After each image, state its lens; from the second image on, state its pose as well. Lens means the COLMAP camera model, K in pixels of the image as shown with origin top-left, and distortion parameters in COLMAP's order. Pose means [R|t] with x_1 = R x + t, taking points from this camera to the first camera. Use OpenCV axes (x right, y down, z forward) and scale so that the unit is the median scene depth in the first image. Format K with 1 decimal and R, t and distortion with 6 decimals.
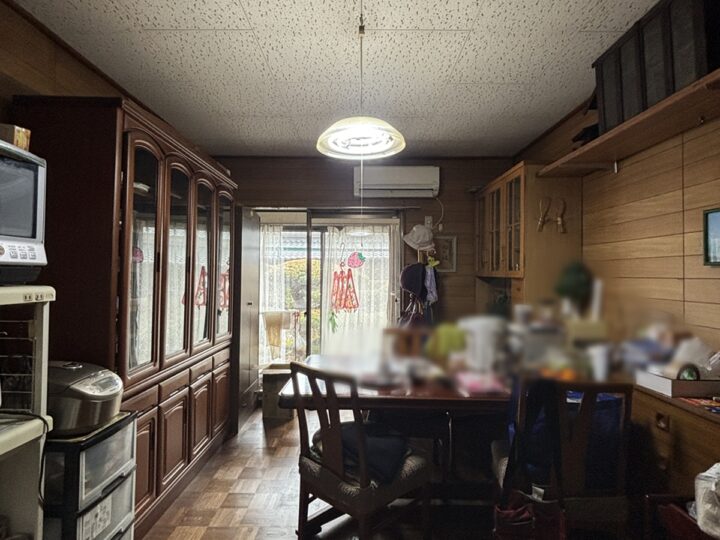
lens RADIAL K [[388.9, 0, 364.1], [0, 388.9, 269.9], [0, 0, 1]] dist [-0.000950, -0.003824]
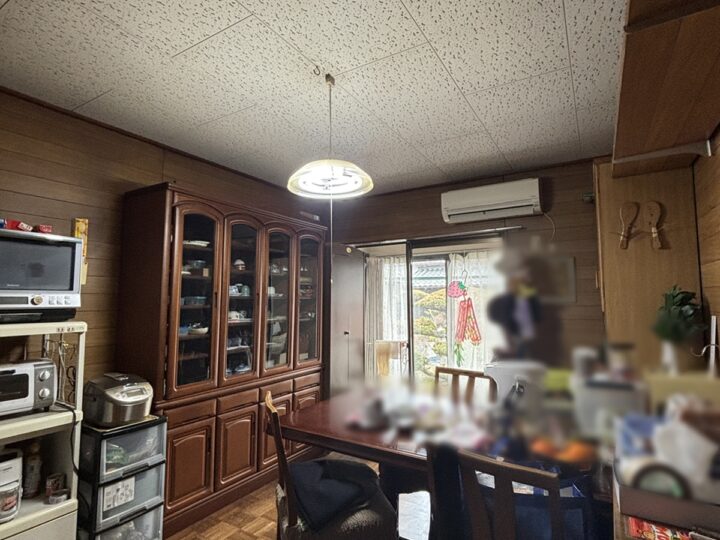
lens RADIAL K [[388.9, 0, 363.9], [0, 388.9, 270.3], [0, 0, 1]] dist [-0.000950, -0.003824]
pose [[0.859846, -0.048954, -0.508201, 0.468551], [0.016435, 0.997531, -0.068284, -0.018797], [0.510289, 0.050362, 0.858527, 0.136024]]
